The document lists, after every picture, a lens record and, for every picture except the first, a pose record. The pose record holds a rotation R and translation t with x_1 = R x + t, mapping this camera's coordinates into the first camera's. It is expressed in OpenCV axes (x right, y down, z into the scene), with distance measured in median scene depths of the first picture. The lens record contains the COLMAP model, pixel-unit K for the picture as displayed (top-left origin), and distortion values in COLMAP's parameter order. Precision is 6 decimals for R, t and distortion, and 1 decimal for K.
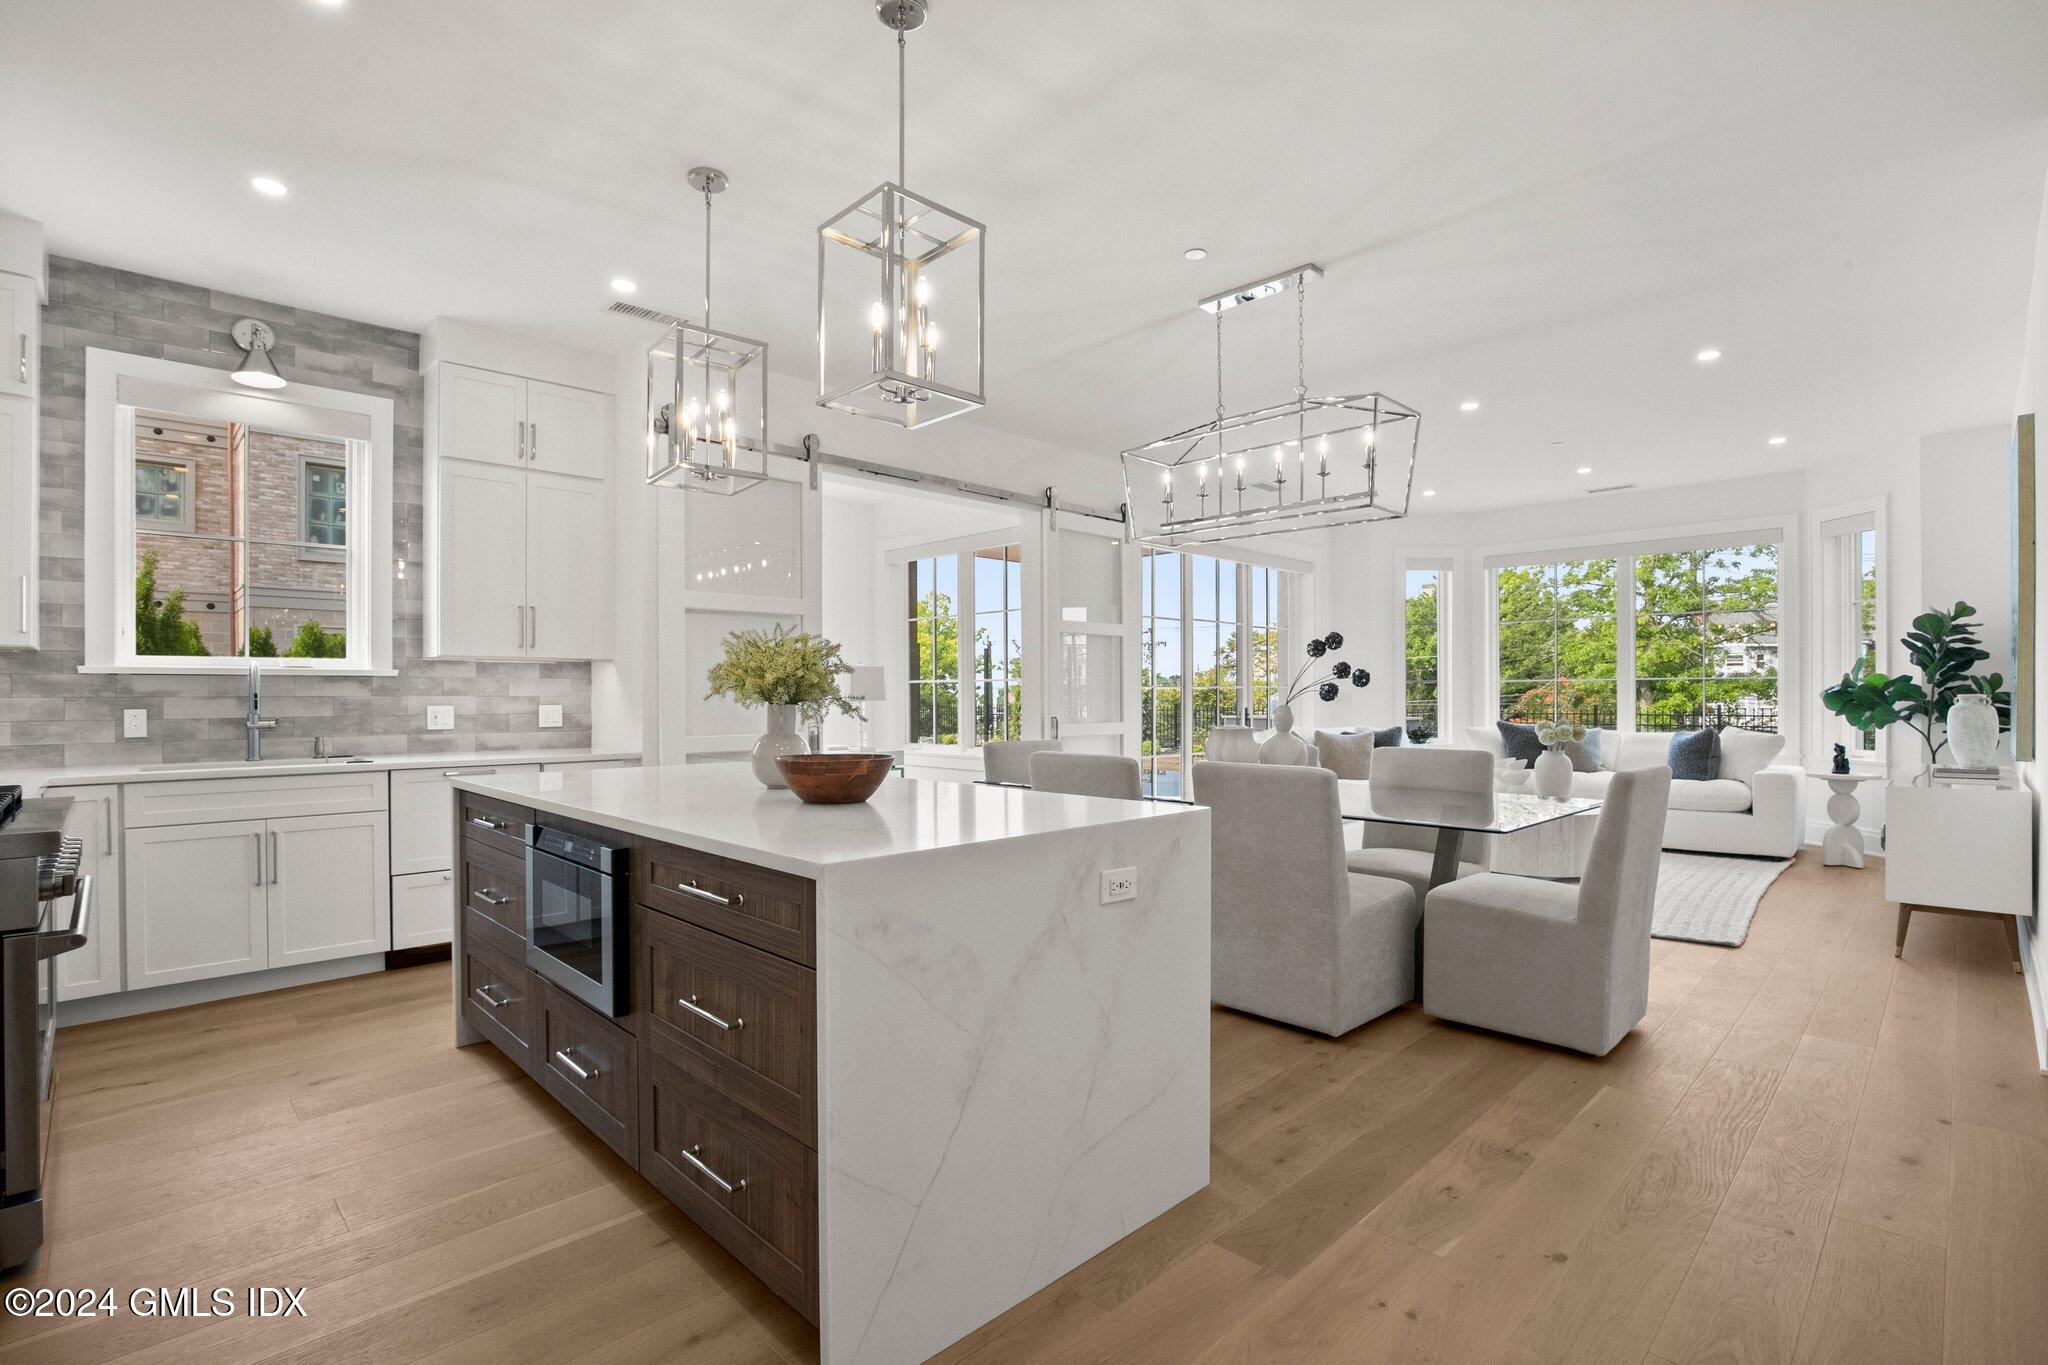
lens RADIAL K [[949.4, 0, 1021.4], [0, 949.4, 698.3], [0, 0, 1]] dist [-0.042224, 0.009132]
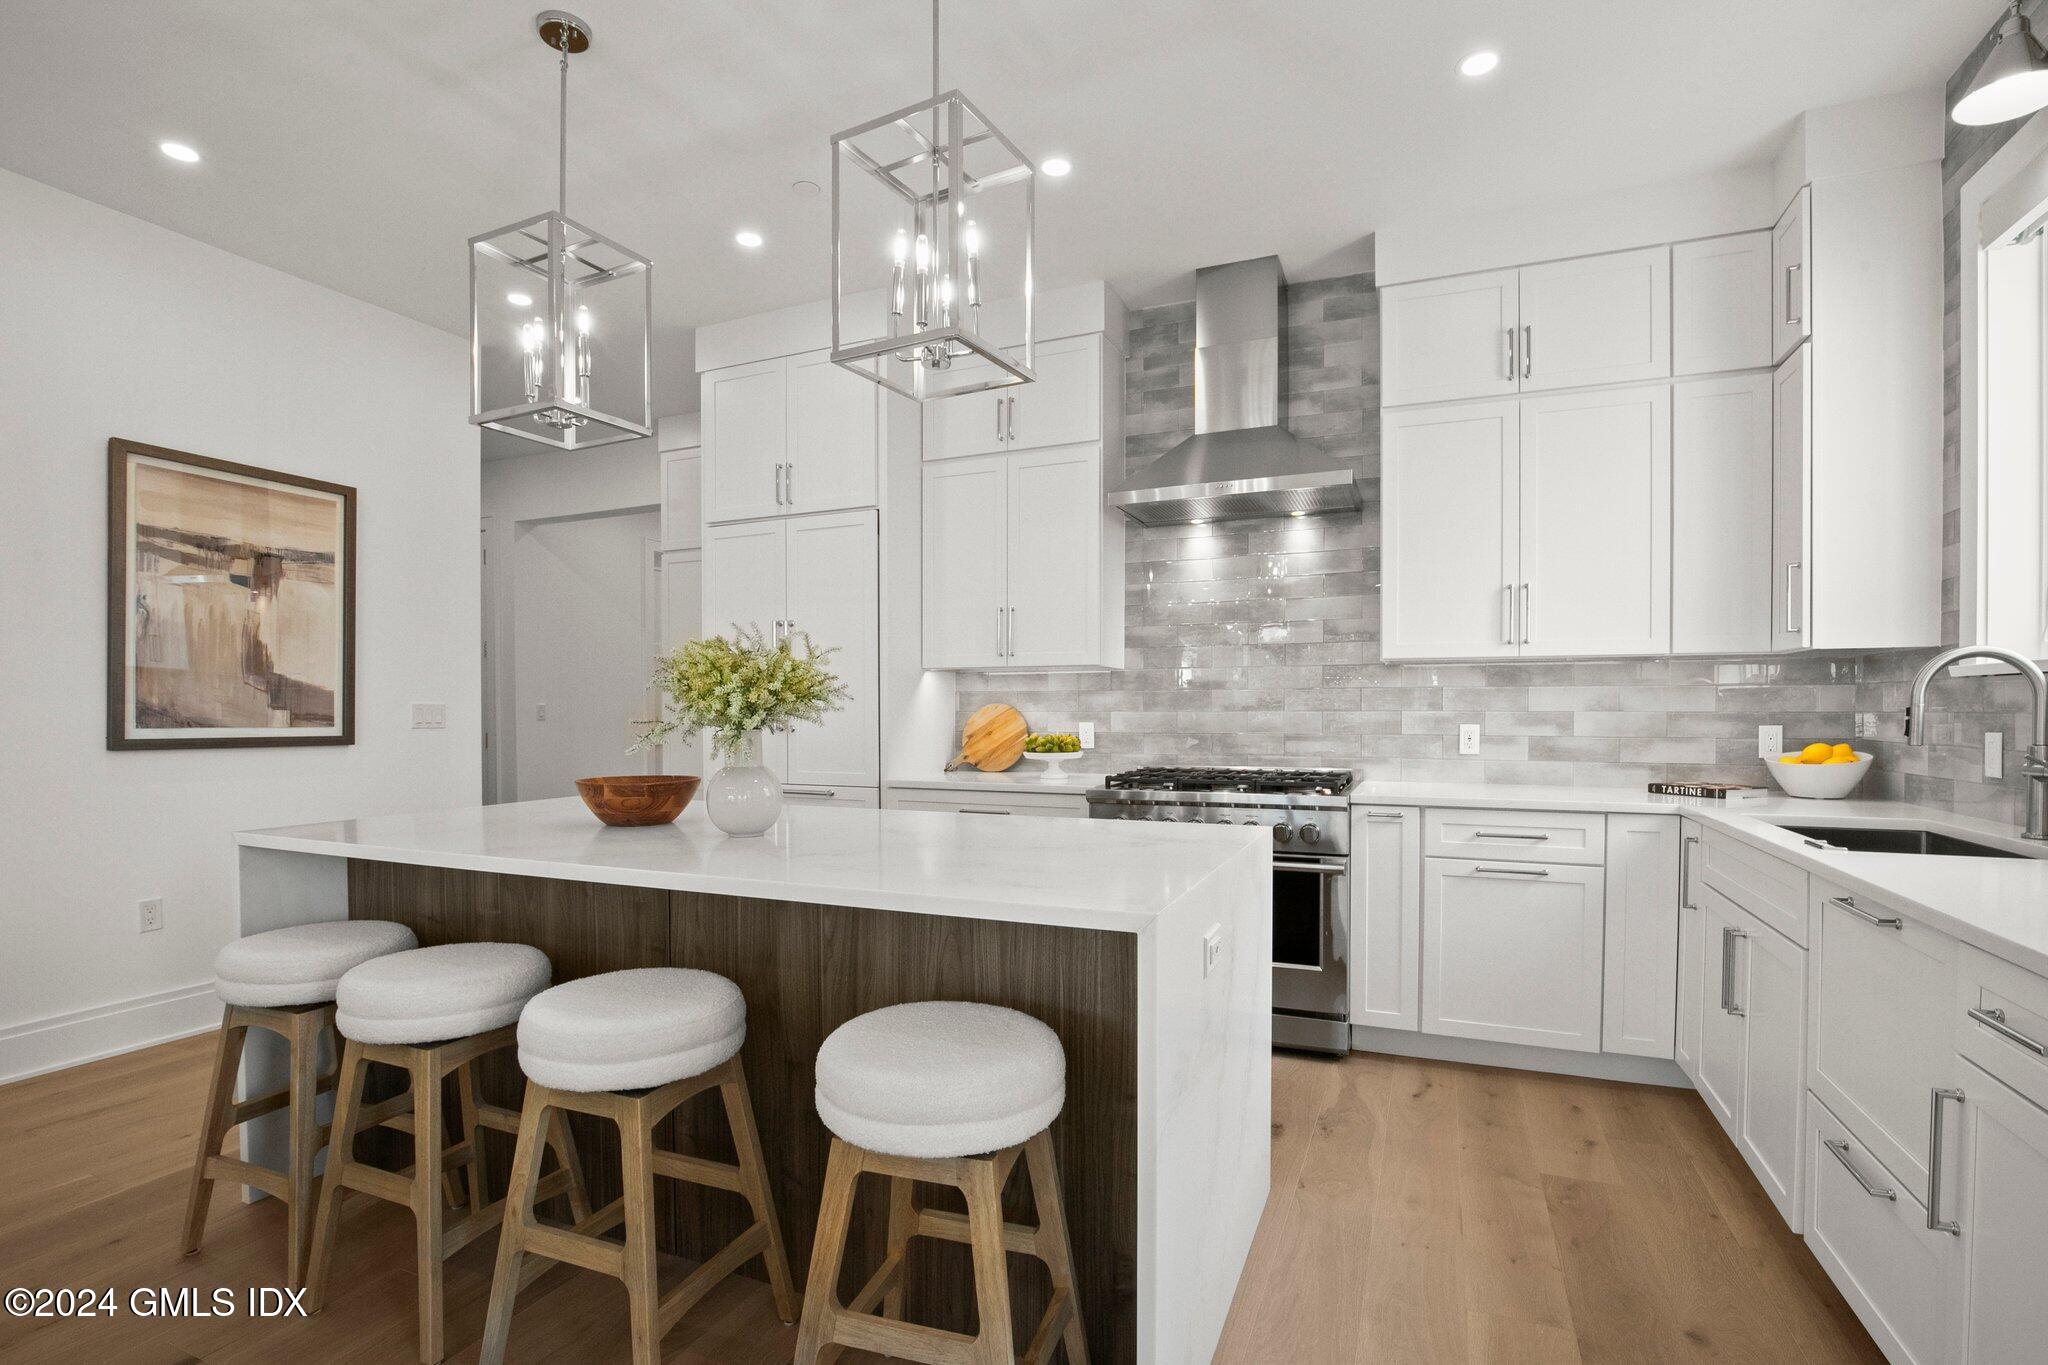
lens RADIAL K [[959.4, 0, 1026.5], [0, 959.4, 725.6], [0, 0, 1]] dist [-0.039757, 0.009016]
pose [[-0.925144, 0.011292, -0.379448, -0.092587], [0.002900, 0.999739, 0.022679, -0.006388], [0.379605, 0.019881, -0.924935, 0.992687]]
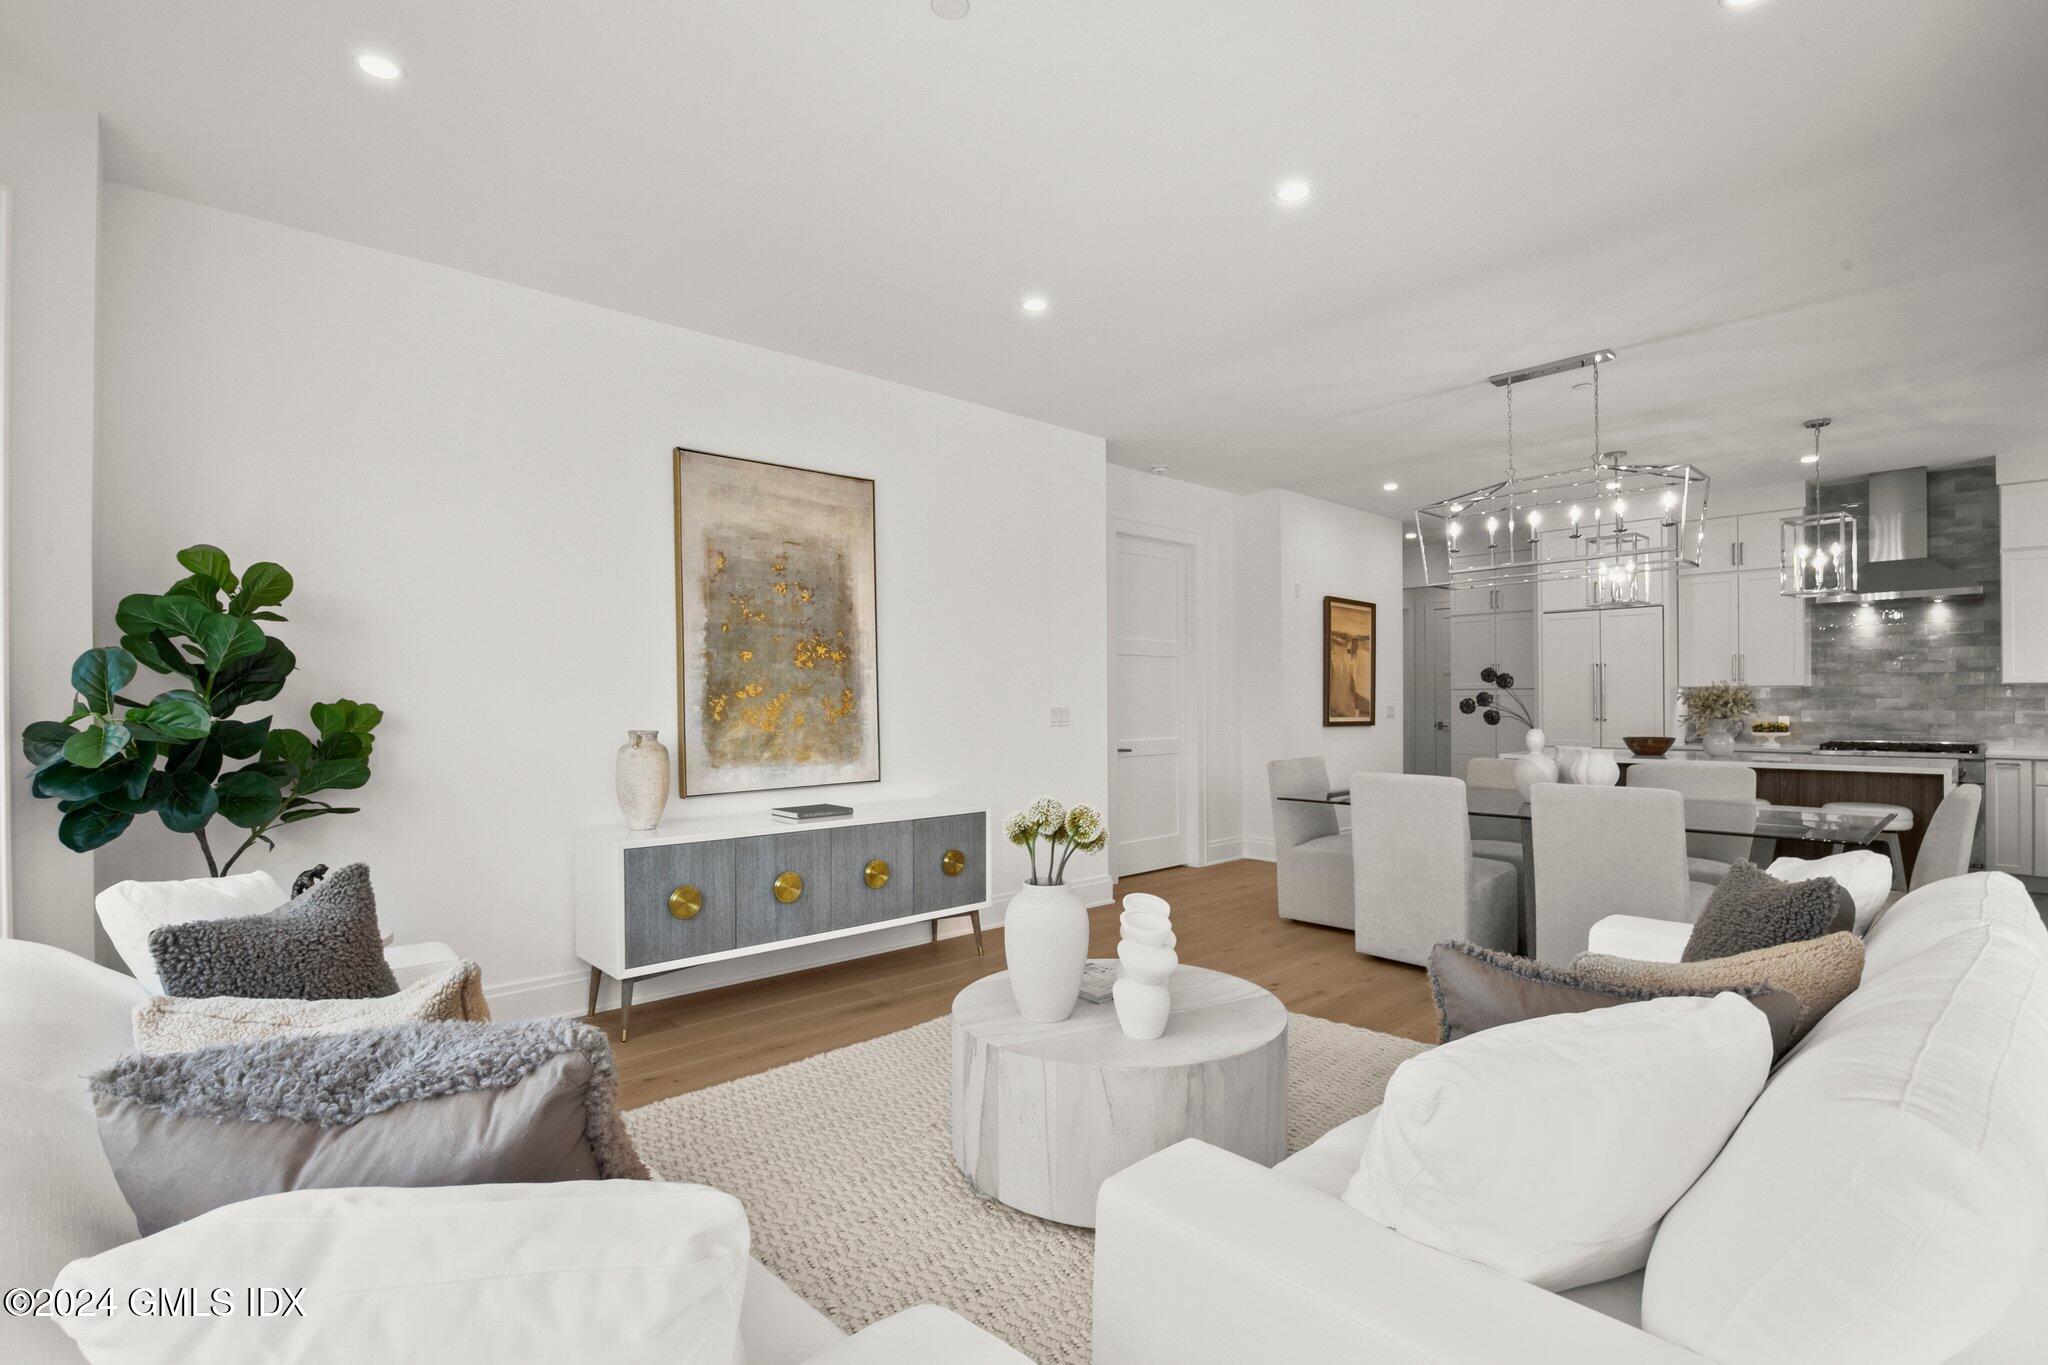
lens RADIAL K [[951.1, 0, 1021.5], [0, 951.1, 707.0], [0, 0, 1]] dist [-0.037932, 0.007689]
pose [[-0.999736, 0.007170, 0.021846, 0.701115], [0.007405, 0.999915, 0.010705, -0.028840], [-0.021767, 0.010864, -0.999704, 1.719696]]
